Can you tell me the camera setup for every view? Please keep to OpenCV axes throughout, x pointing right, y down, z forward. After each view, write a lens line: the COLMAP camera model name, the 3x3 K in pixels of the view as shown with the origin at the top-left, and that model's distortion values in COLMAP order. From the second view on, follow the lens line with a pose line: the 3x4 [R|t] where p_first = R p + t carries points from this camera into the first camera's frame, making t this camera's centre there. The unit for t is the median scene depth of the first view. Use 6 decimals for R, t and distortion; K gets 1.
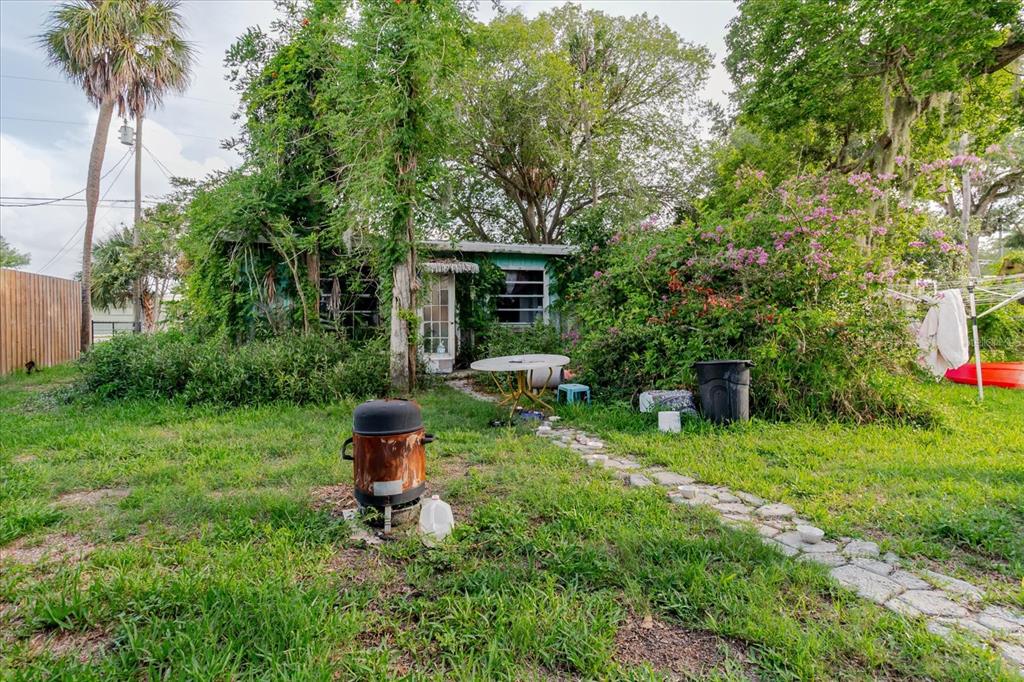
lens RADIAL K [[518.6, 0, 512.7], [0, 518.6, 331.0], [0, 0, 1]] dist [0.000131, -0.001039]
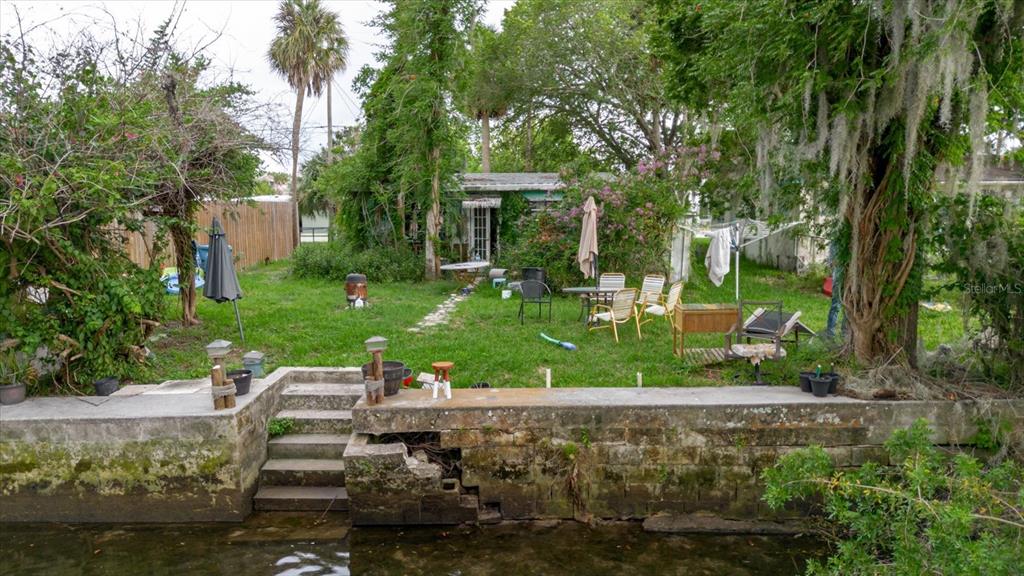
lens RADIAL K [[722.0, 0, 518.6], [0, 722.0, 295.9], [0, 0, 1]] dist [0.074285, -0.085565]
pose [[0.918079, 0.047776, -0.393508, 0.881556], [-0.008897, 0.994944, 0.100037, -0.070068], [0.396298, -0.088341, 0.913862, -0.989184]]
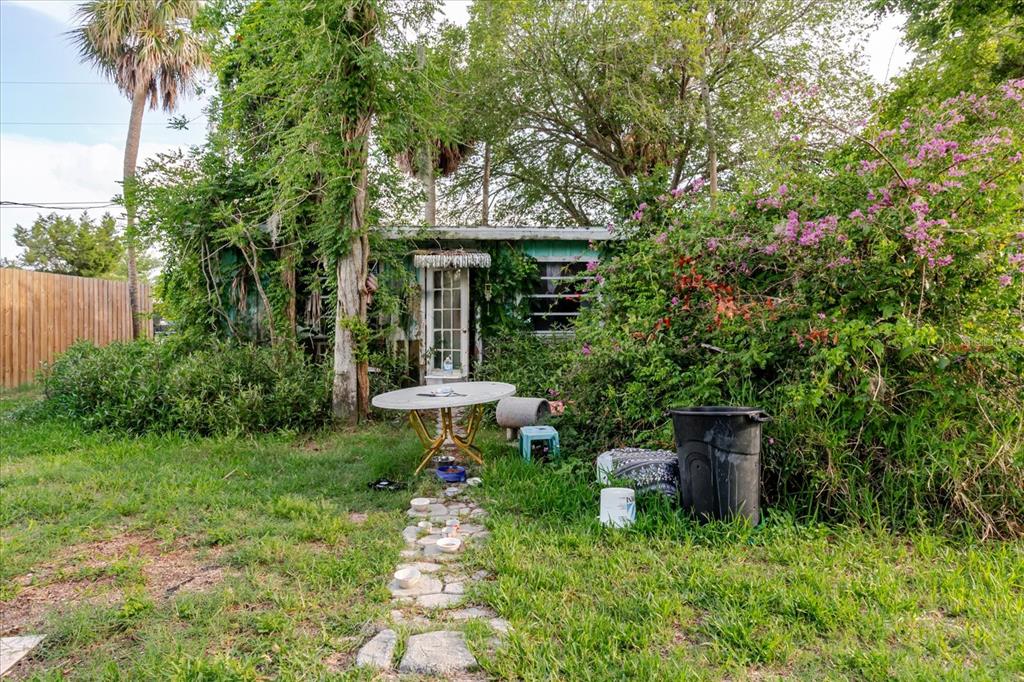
lens RADIAL K [[596.5, 0, 516.8], [0, 596.5, 326.3], [0, 0, 1]] dist [-0.000503, -0.000804]
pose [[0.966393, 0.006111, -0.256998, 0.214142], [-0.009313, 0.999893, -0.011246, -0.015870], [0.256902, 0.013261, 0.966346, 0.170501]]
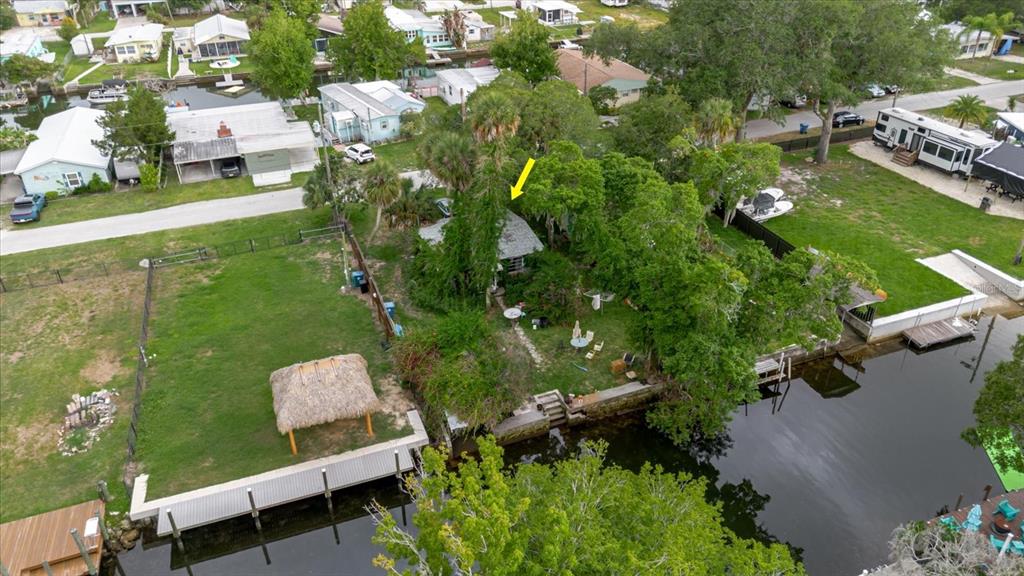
lens RADIAL K [[722.0, 0, 518.6], [0, 722.0, 295.9], [0, 0, 1]] dist [0.074285, -0.085565]
pose [[0.999970, -0.001055, -0.007645, 0.094895], [0.004726, 0.866808, 0.498620, -2.727626], [0.006101, -0.498641, 0.866787, -3.870027]]
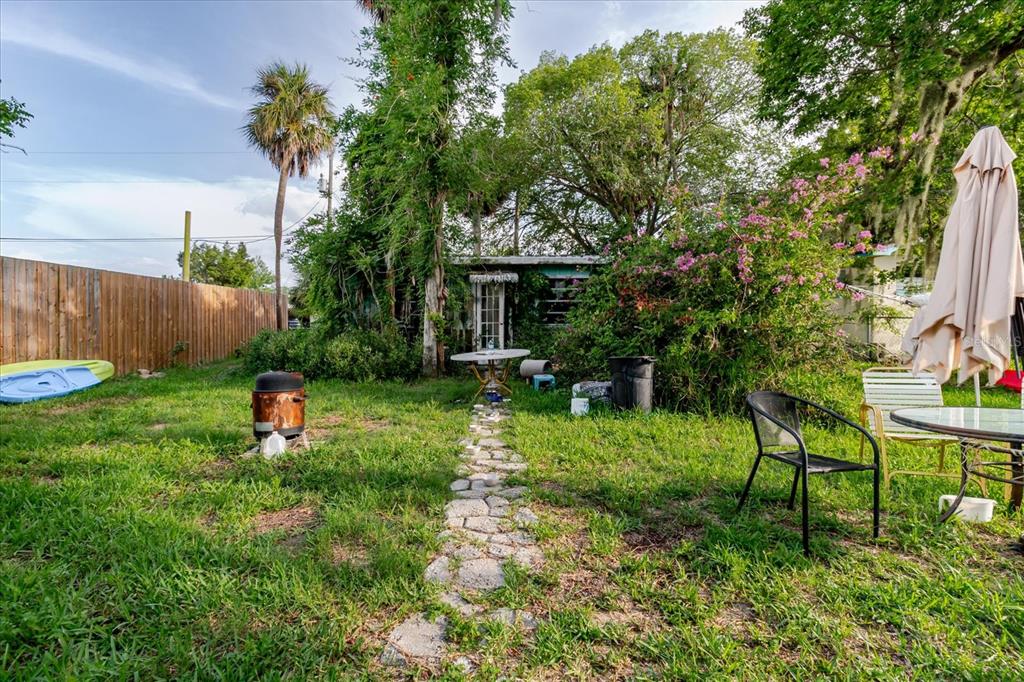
lens RADIAL K [[469.3, 0, 520.2], [0, 469.3, 333.9], [0, 0, 1]] dist [-0.000773, 0.000009]
pose [[0.953208, 0.010488, -0.302133, 0.288837], [-0.009631, 0.999944, 0.004326, 0.003104], [0.302162, -0.001213, 0.953256, -0.036305]]
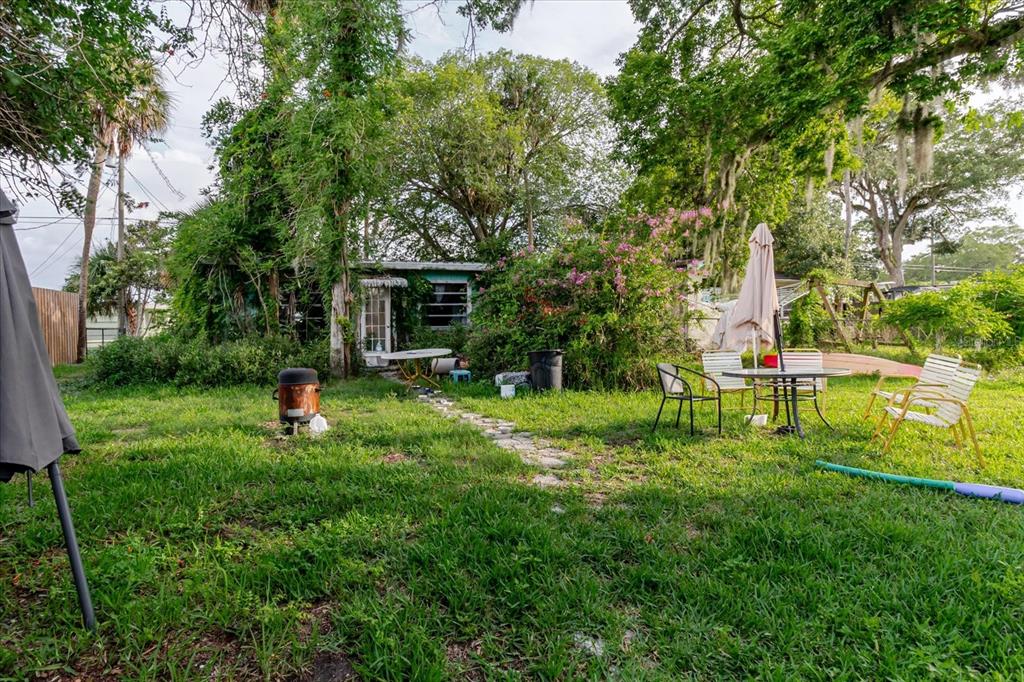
lens RADIAL K [[519.6, 0, 504.9], [0, 519.6, 338.4], [0, 0, 1]] dist [-0.000009, -0.000813]
pose [[0.999714, -0.007576, 0.022701, 0.152325], [0.007442, 0.999955, 0.005966, 0.007768], [-0.022745, -0.005795, 0.999725, -0.288257]]
